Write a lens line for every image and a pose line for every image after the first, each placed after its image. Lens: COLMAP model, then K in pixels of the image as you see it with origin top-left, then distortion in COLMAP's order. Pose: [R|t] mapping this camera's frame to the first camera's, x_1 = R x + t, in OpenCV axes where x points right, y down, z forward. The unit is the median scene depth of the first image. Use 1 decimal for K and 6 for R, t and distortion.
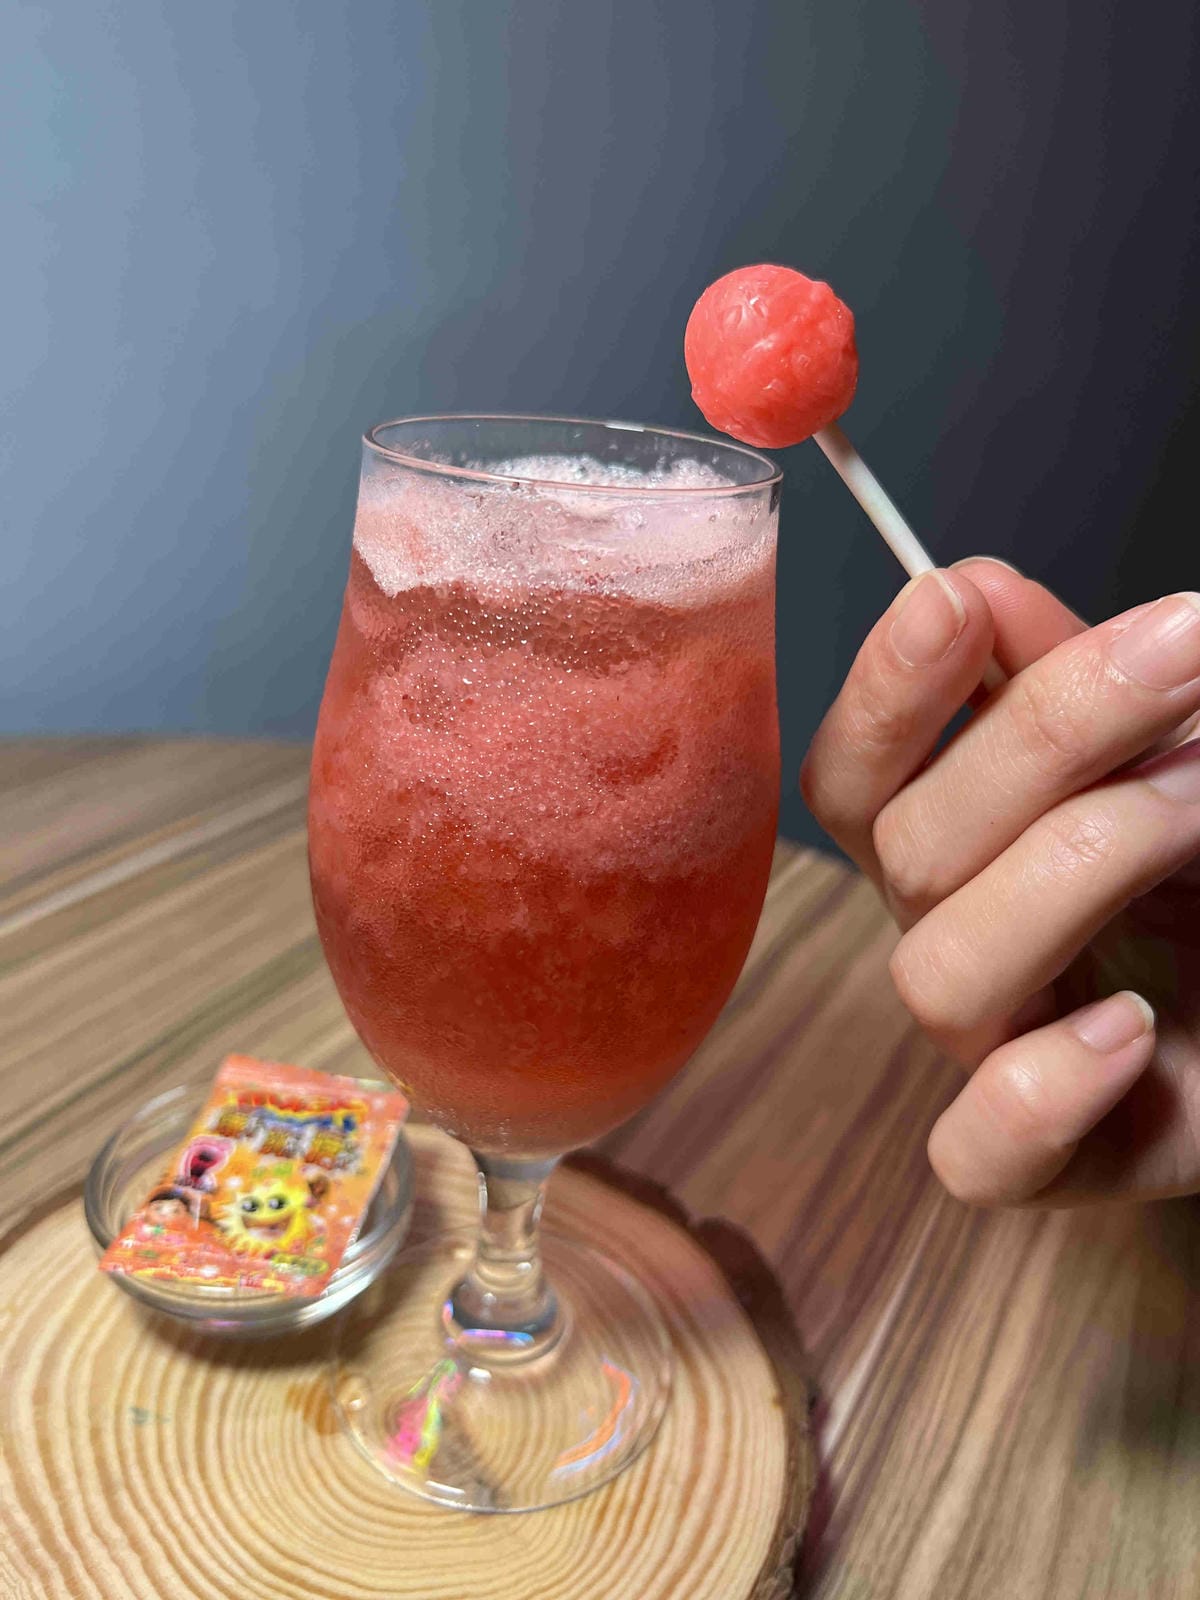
lens RADIAL K [[1211.9, 0, 599.9], [0, 1211.9, 753.3], [0, 0, 1]] dist [-0.004969, -0.001611]
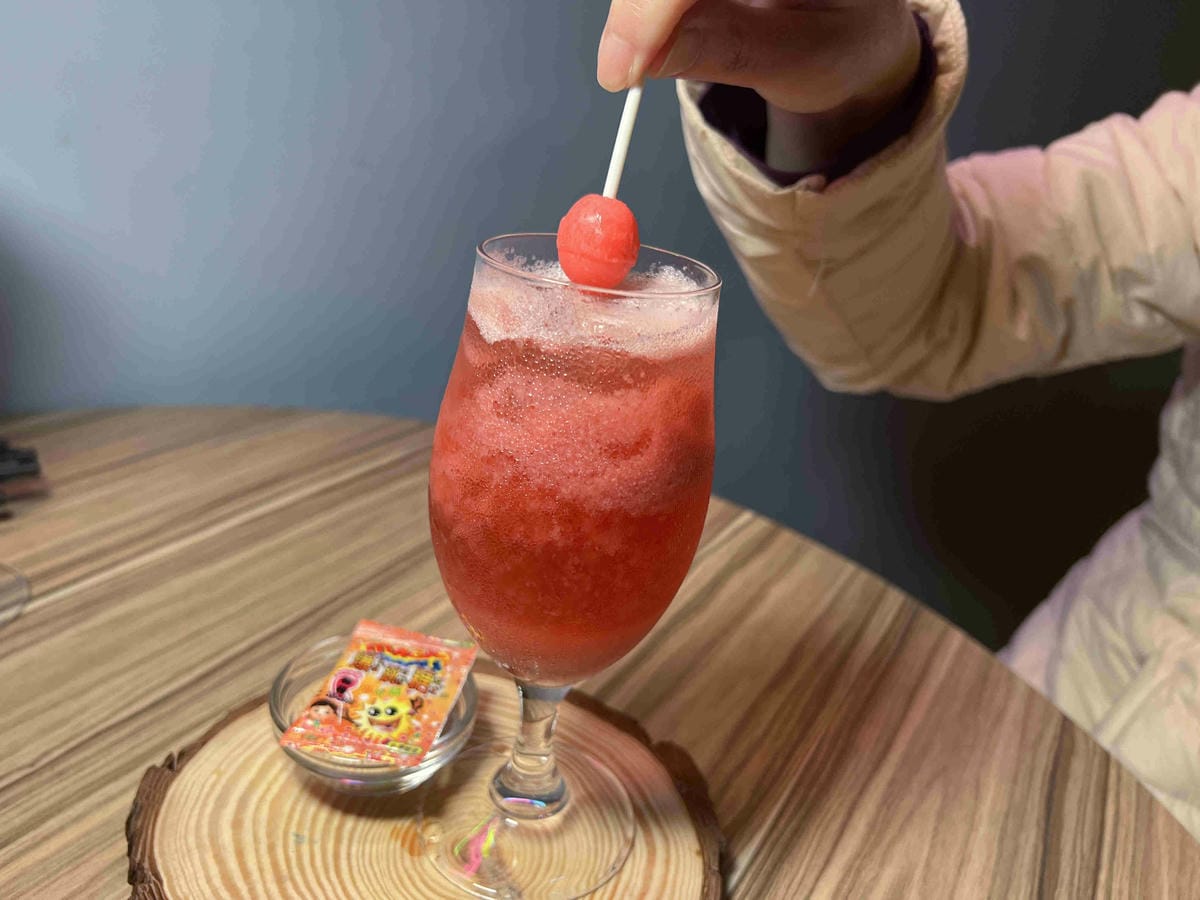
lens RADIAL K [[908.7, 0, 600.0], [0, 908.7, 450.0], [0, 0, 1]] dist [0.002837, 0.000669]
pose [[0.998603, 0.051110, -0.013397, 0.006037], [-0.050871, 0.998550, 0.017595, -0.005743], [0.014277, -0.016889, 0.999755, -0.188058]]
